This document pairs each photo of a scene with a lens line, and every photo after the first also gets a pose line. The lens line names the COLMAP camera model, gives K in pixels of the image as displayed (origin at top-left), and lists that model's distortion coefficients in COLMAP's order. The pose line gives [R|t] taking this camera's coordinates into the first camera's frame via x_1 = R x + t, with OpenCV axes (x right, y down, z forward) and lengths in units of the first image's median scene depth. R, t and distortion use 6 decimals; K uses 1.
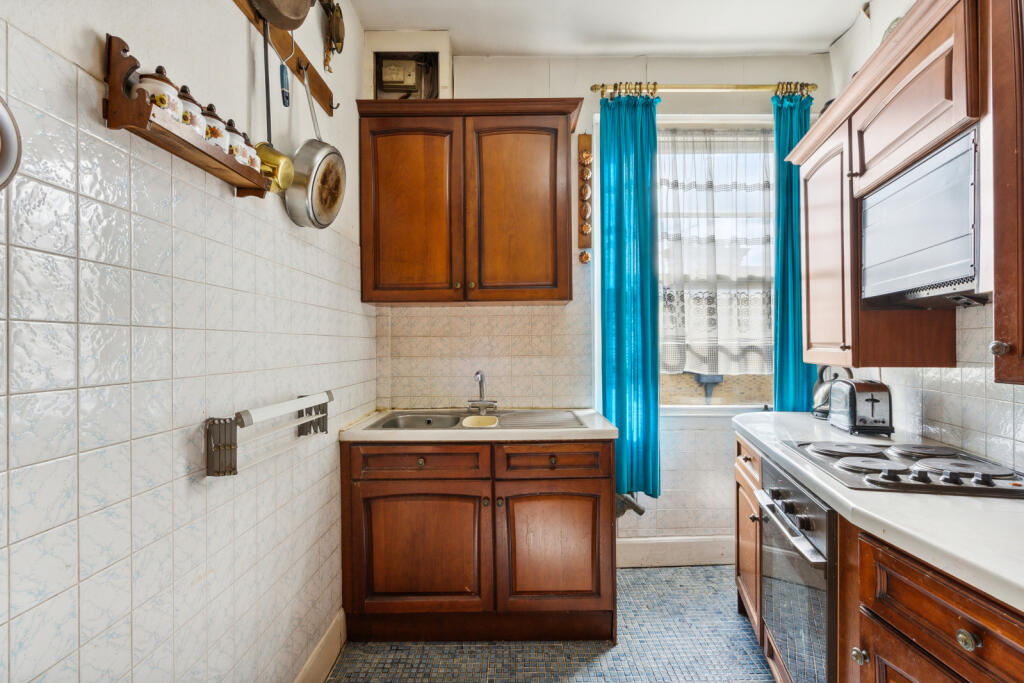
lens RADIAL K [[473.4, 0, 515.7], [0, 473.4, 345.4], [0, 0, 1]] dist [-0.005870, 0.000914]
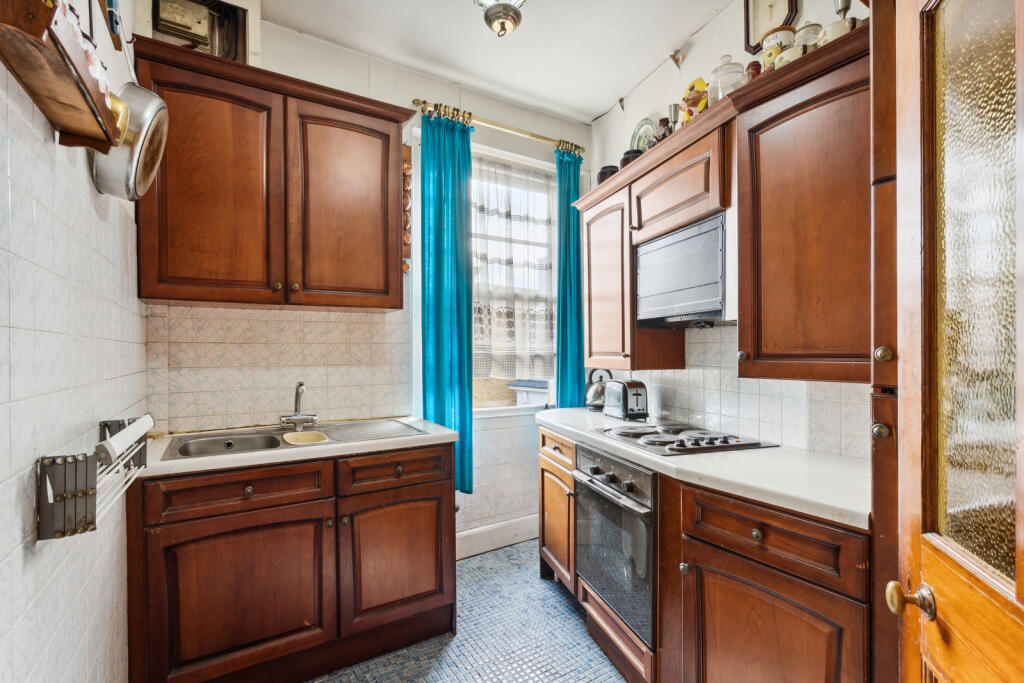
lens RADIAL K [[475.5, 0, 513.8], [0, 475.5, 355.5], [0, 0, 1]] dist [-0.002416, 0.000719]
pose [[0.848528, -0.000511, 0.529150, -0.215485], [-0.000737, 0.999997, 0.002147, 0.000725], [-0.529150, -0.002211, 0.848525, 0.017234]]
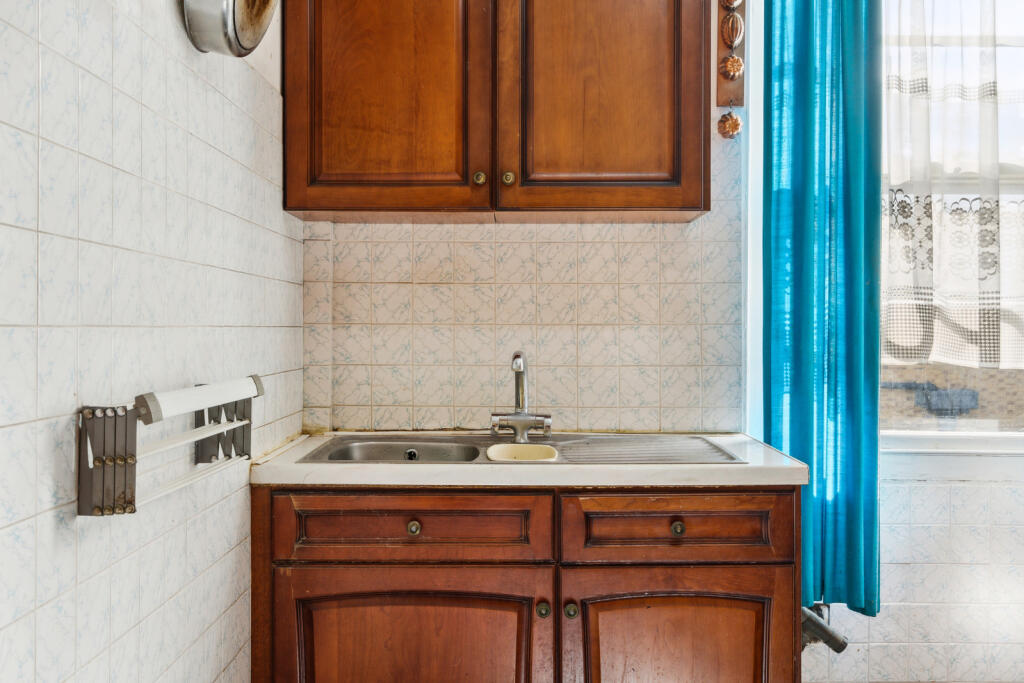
lens RADIAL K [[1039.2, 0, 516.0], [0, 1039.2, 331.9], [0, 0, 1]] dist [0.011896, -0.005569]
pose [[0.999943, 0.010609, 0.000856, -0.082799], [-0.010611, 0.999942, 0.001898, 0.031535], [-0.000835, -0.001907, 0.999998, -0.086010]]
